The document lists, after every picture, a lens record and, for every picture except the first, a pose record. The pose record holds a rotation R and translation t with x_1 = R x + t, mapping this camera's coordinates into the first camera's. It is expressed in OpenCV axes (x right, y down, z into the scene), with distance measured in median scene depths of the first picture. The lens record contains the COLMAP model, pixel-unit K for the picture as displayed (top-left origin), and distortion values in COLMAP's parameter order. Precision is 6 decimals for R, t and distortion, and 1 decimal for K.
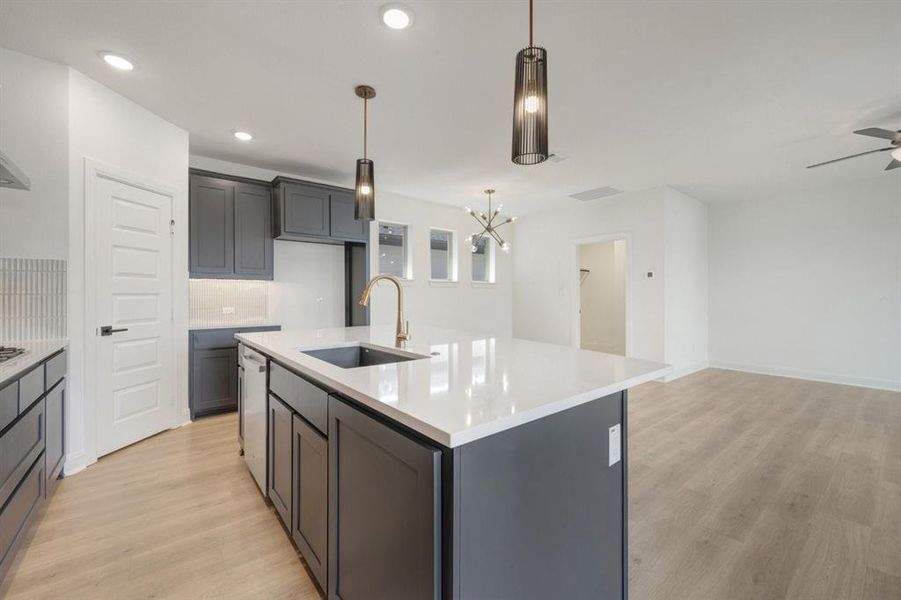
lens RADIAL K [[362.1, 0, 451.8], [0, 362.1, 295.9], [0, 0, 1]] dist [-0.000970, 0.000256]
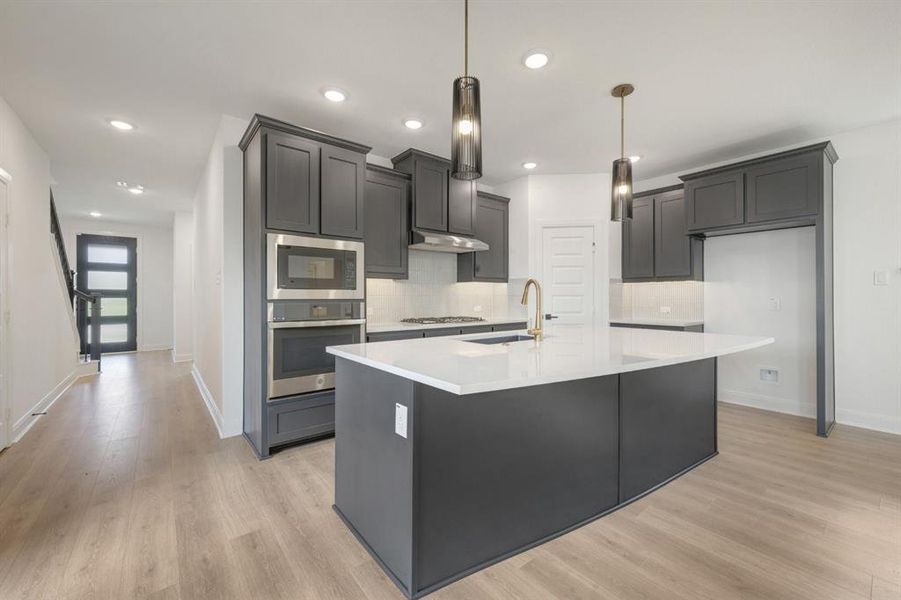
lens RADIAL K [[362.1, 0, 451.3], [0, 362.1, 299.1], [0, 0, 1]] dist [-0.000970, 0.000256]
pose [[0.002656, 0.006895, -0.999973, 0.719227], [-0.000453, 0.999976, 0.006893, -0.000080], [0.999996, 0.000435, 0.002659, 0.506316]]
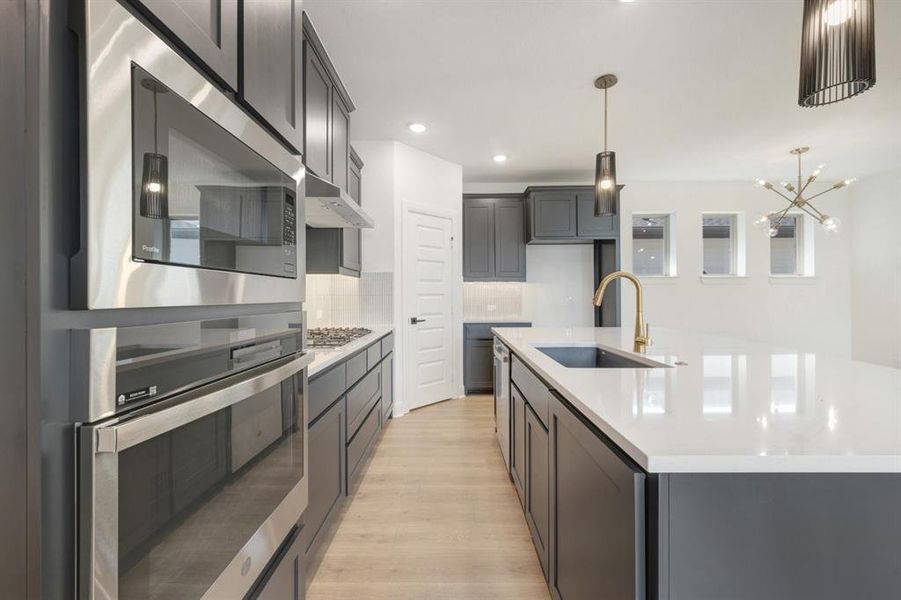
lens RADIAL K [[362.1, 0, 457.7], [0, 362.1, 295.7], [0, 0, 1]] dist [-0.000970, 0.000256]
pose [[0.774507, -0.002154, -0.632561, 0.063740], [0.002585, 0.999997, -0.000240, 0.000208], [0.632560, -0.001450, 0.774510, 0.016200]]
